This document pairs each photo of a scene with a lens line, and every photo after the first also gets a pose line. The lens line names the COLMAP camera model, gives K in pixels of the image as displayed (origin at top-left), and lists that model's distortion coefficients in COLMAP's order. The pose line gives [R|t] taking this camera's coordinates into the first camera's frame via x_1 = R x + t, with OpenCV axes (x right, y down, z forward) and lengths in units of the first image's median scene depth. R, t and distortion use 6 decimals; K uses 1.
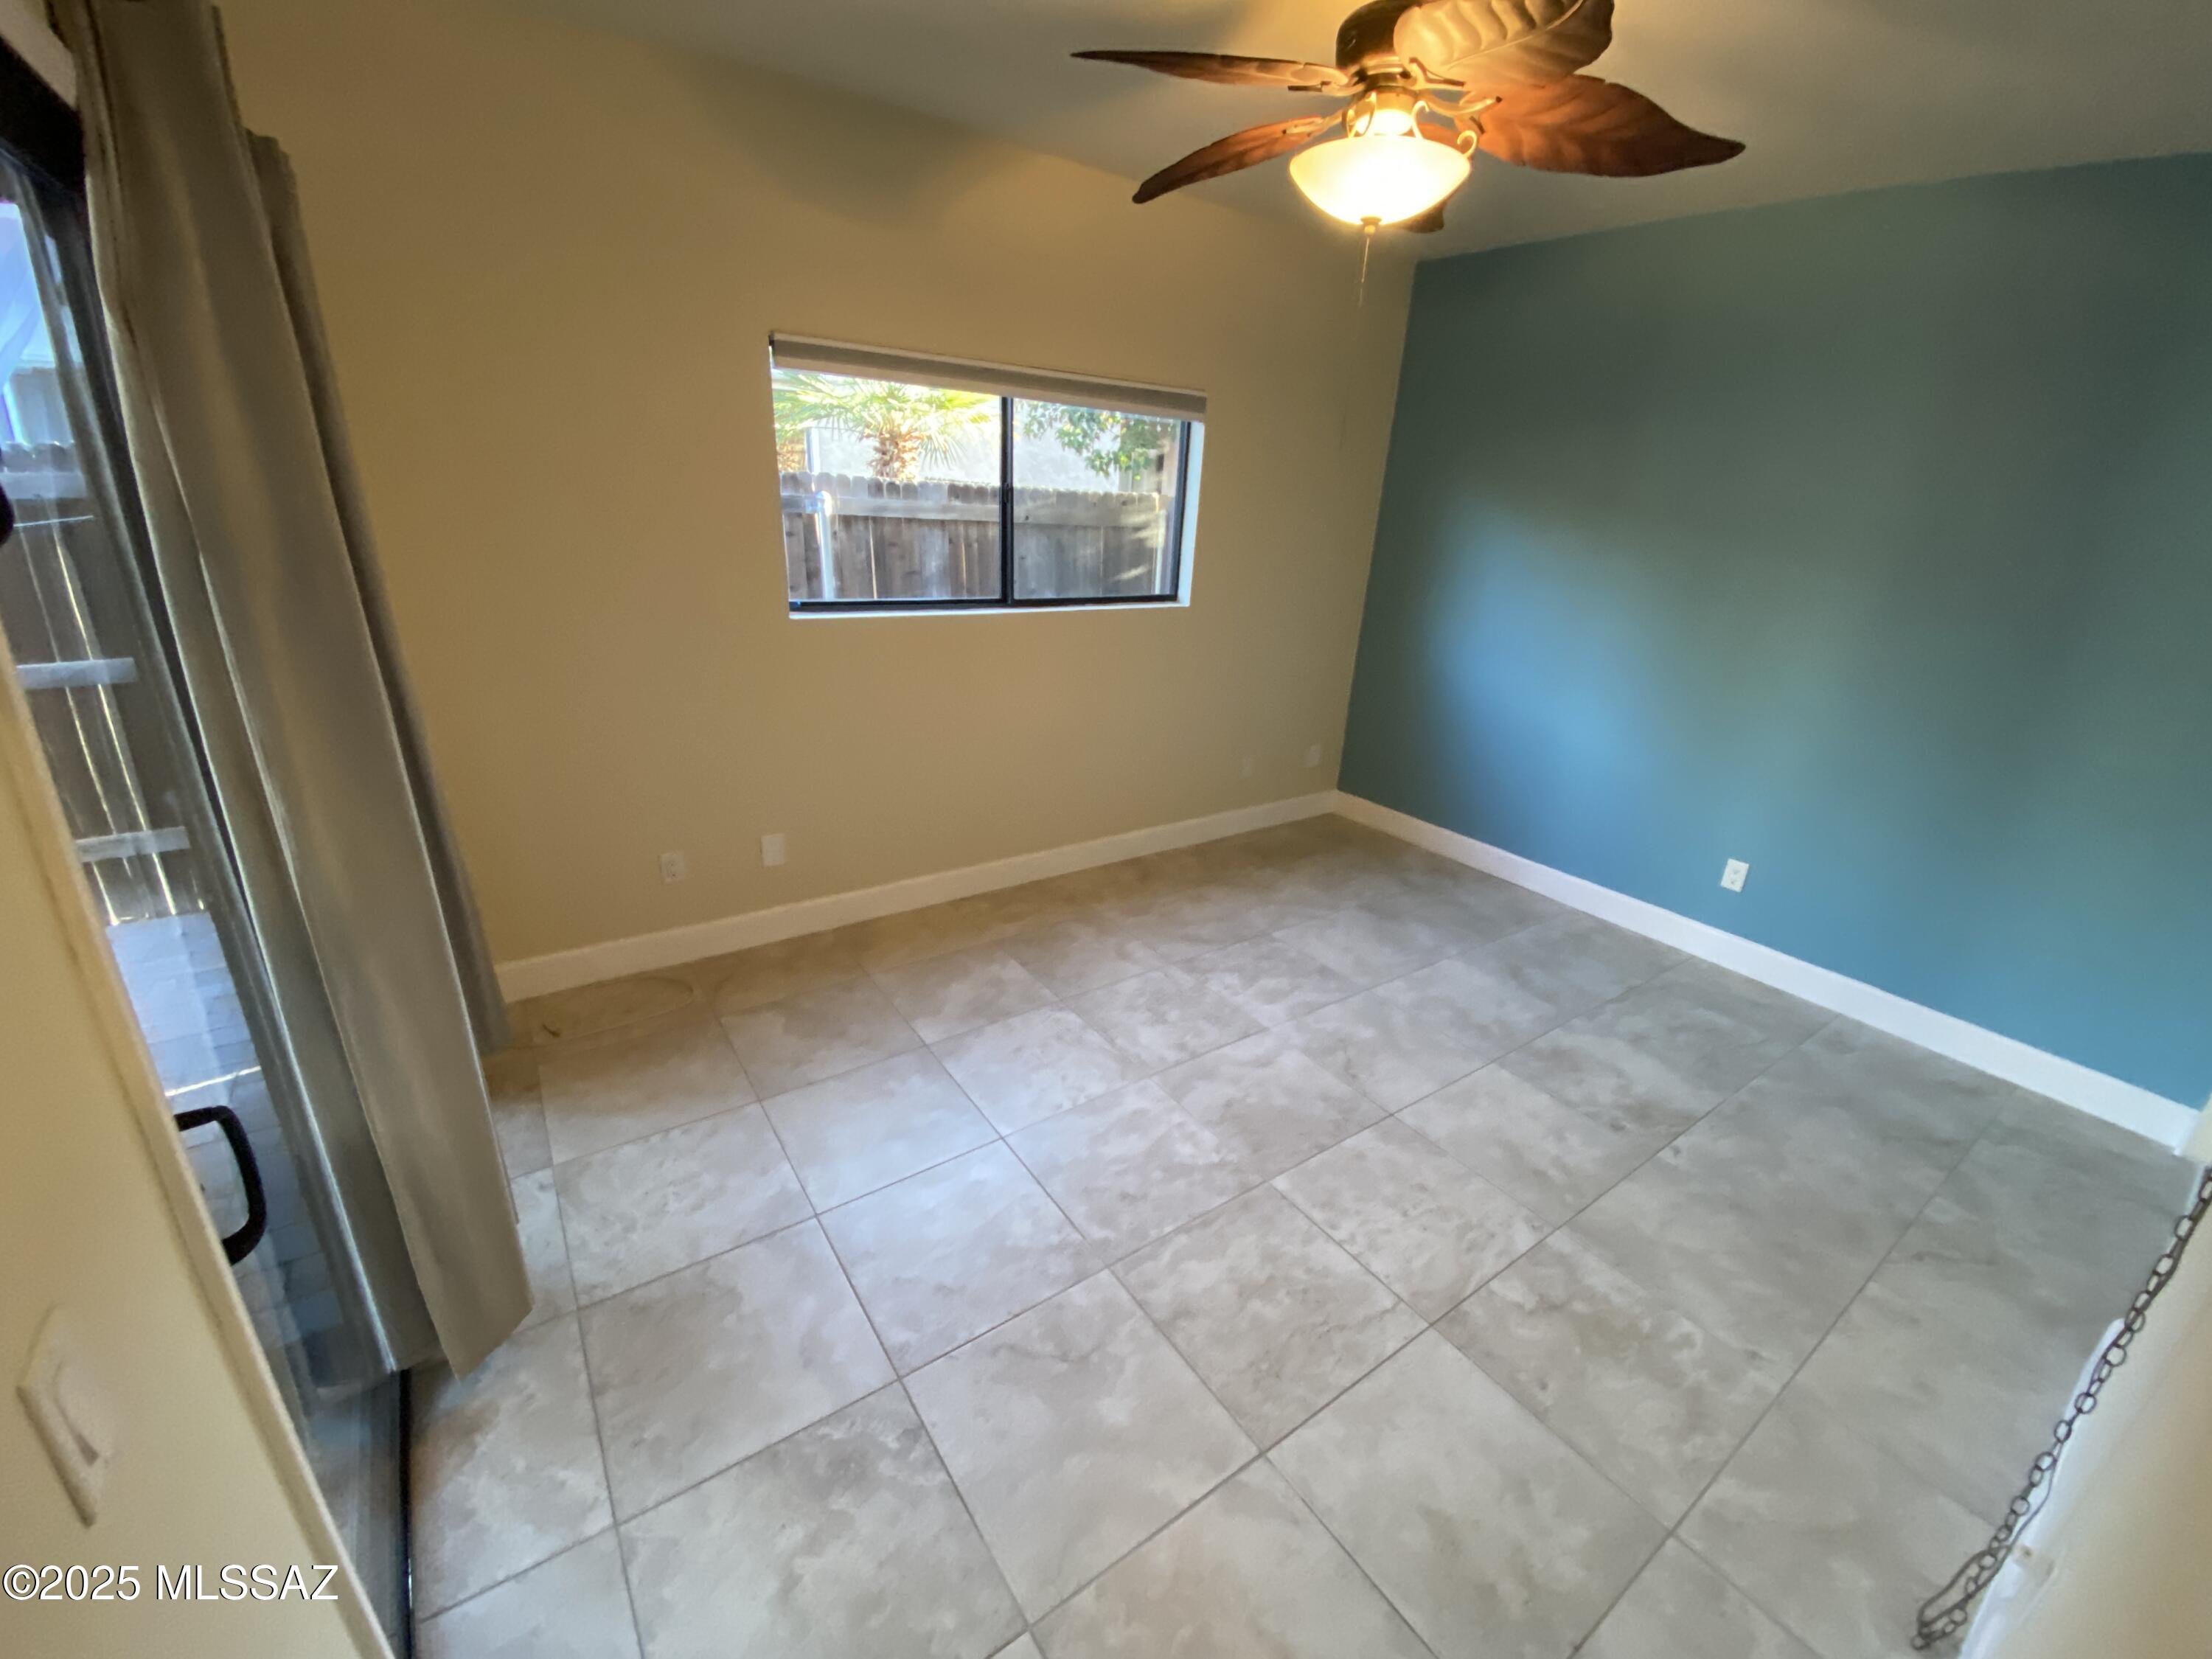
lens RADIAL K [[891.4, 0, 1106.0], [0, 891.4, 829.5], [0, 0, 1]] dist [-0.046557, -0.000242]
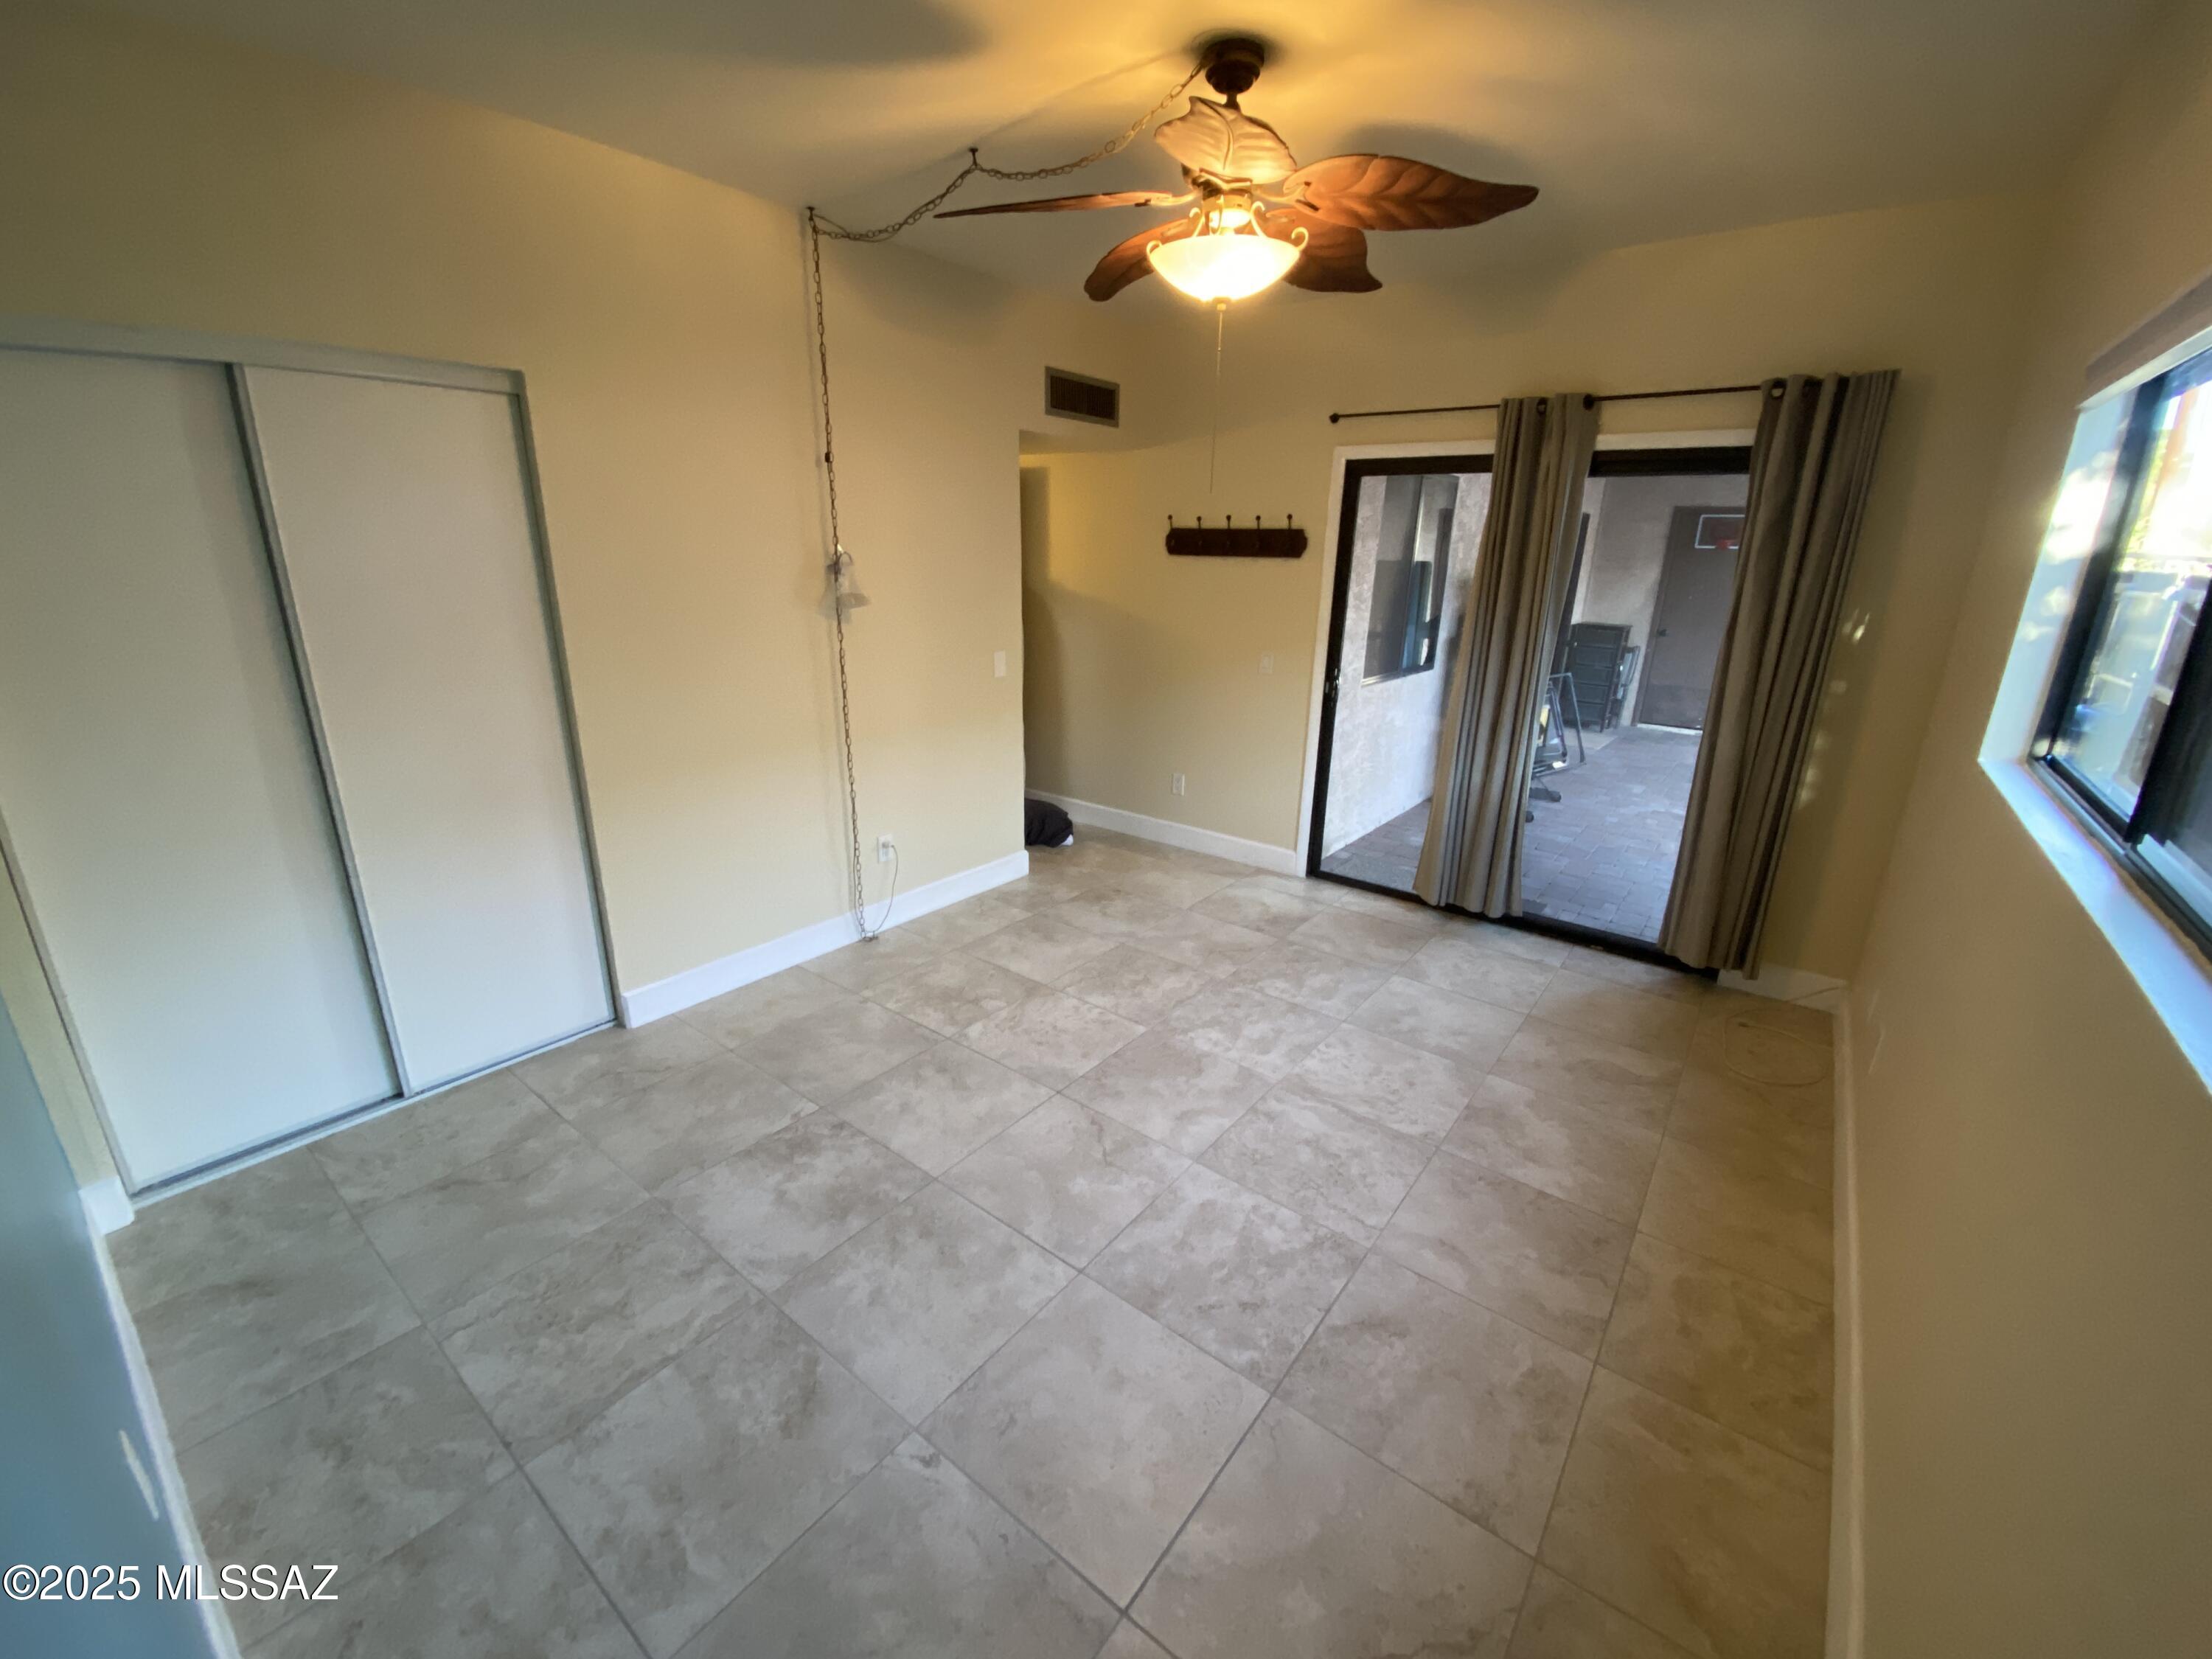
lens RADIAL K [[906.4, 0, 1106.0], [0, 906.4, 829.5], [0, 0, 1]] dist [0.000588, -0.000062]
pose [[-0.955075, 0.041347, -0.293465, 0.552898], [-0.145675, 0.796840, 0.586365, -0.571497], [0.258089, 0.602773, -0.755019, 1.580856]]
